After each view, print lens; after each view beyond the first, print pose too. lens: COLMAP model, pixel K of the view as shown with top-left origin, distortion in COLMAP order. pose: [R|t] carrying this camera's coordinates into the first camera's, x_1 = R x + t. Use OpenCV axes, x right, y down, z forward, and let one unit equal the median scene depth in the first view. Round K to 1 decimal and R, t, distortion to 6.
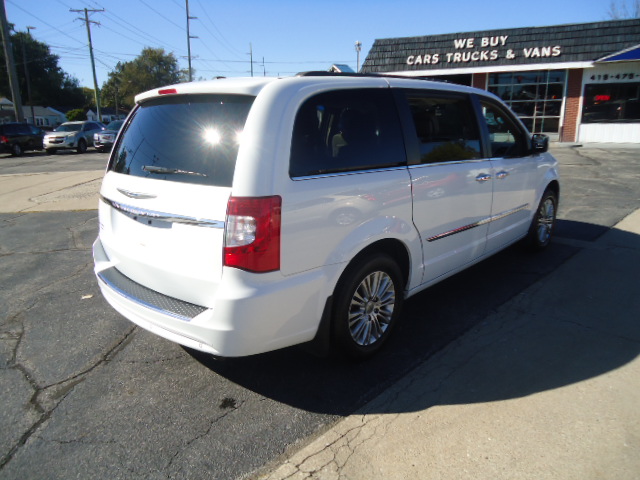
lens RADIAL K [[466.7, 0, 321.0], [0, 466.7, 237.8], [0, 0, 1]] dist [-0.010174, 0.005579]
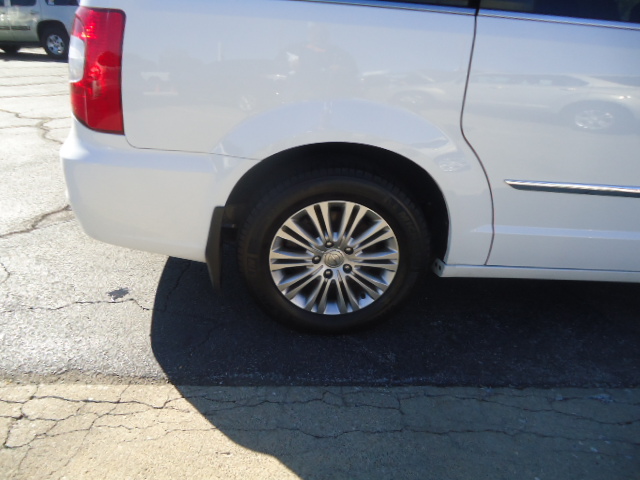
lens RADIAL K [[466.7, 0, 321.0], [0, 466.7, 237.8], [0, 0, 1]] dist [-0.010174, 0.005579]
pose [[0.712414, 0.349039, -0.608801, 0.505018], [-0.235019, 0.936105, 0.261673, -0.029305], [0.661236, -0.043339, 0.748925, 0.623624]]
